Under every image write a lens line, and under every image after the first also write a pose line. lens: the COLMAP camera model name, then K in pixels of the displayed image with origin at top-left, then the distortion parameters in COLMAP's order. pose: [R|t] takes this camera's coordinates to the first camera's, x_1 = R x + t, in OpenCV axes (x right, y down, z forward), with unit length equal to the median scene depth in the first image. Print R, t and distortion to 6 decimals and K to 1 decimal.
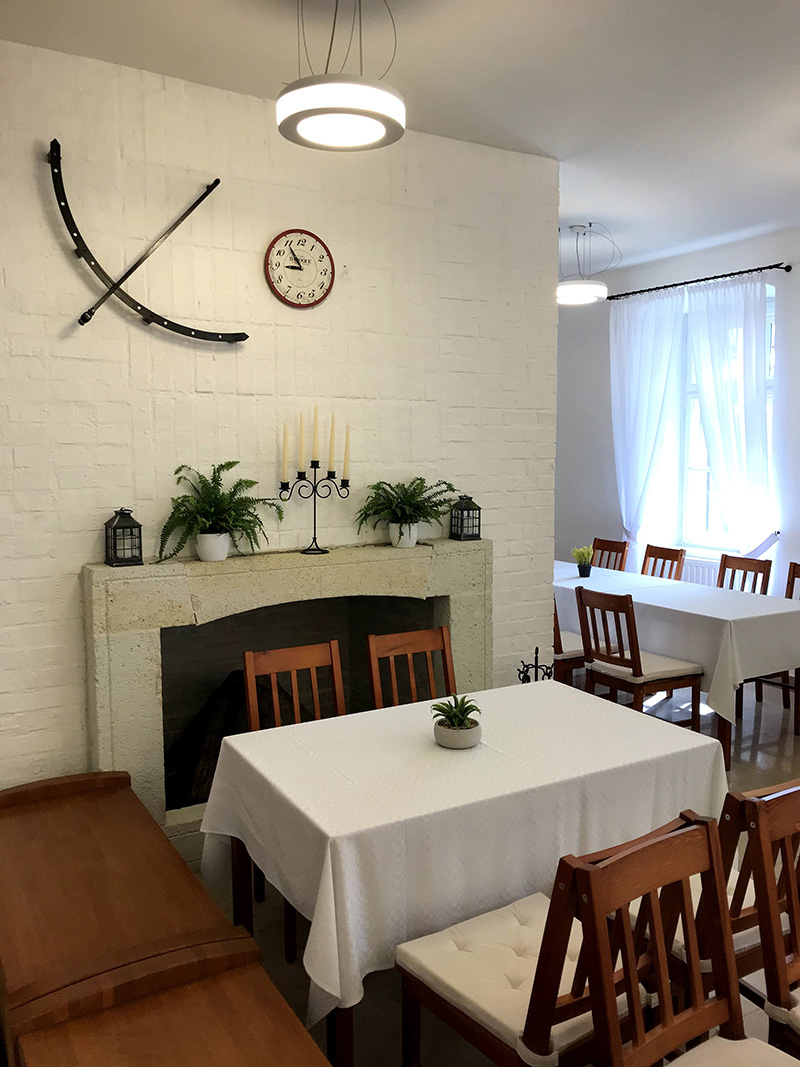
lens RADIAL K [[875.6, 0, 400.0], [0, 875.6, 533.5], [0, 0, 1]] dist [0.035277, -0.001723]
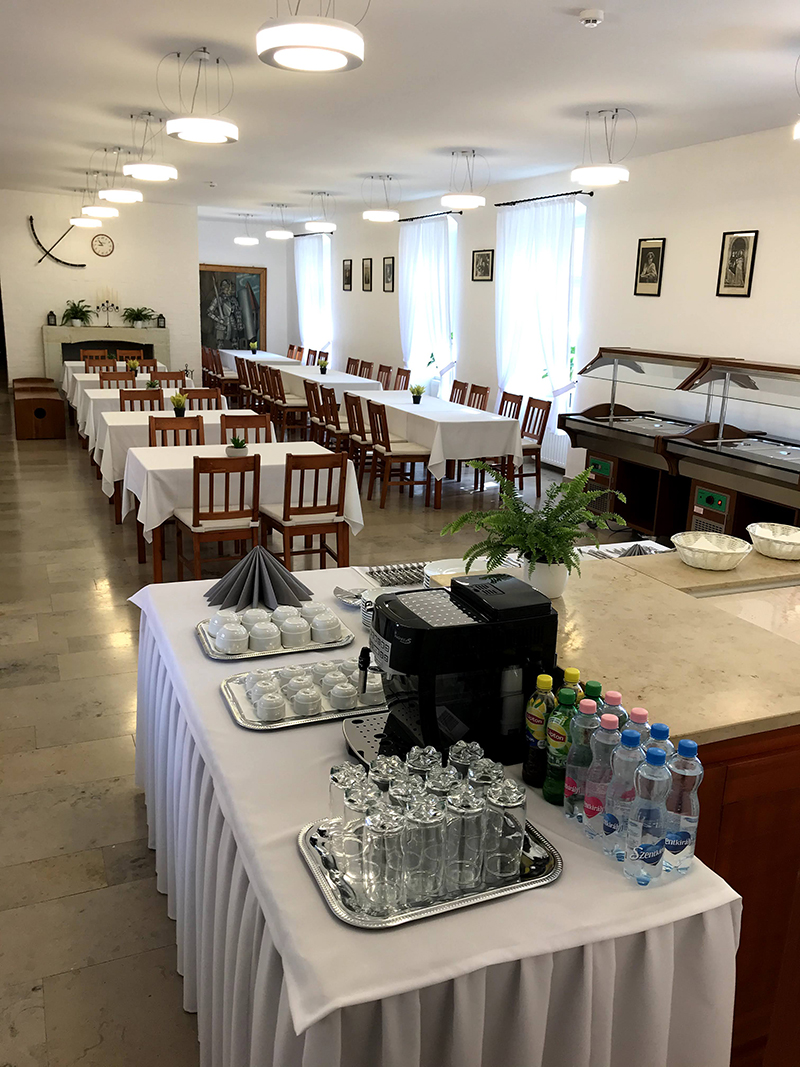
lens RADIAL K [[875.6, 0, 400.0], [0, 875.6, 533.5], [0, 0, 1]] dist [0.035277, -0.001723]
pose [[0.985688, 0.084487, -0.145878, 1.701567], [-0.058007, 0.982488, 0.177069, 0.145544], [0.158283, -0.166073, 0.973327, -2.495444]]
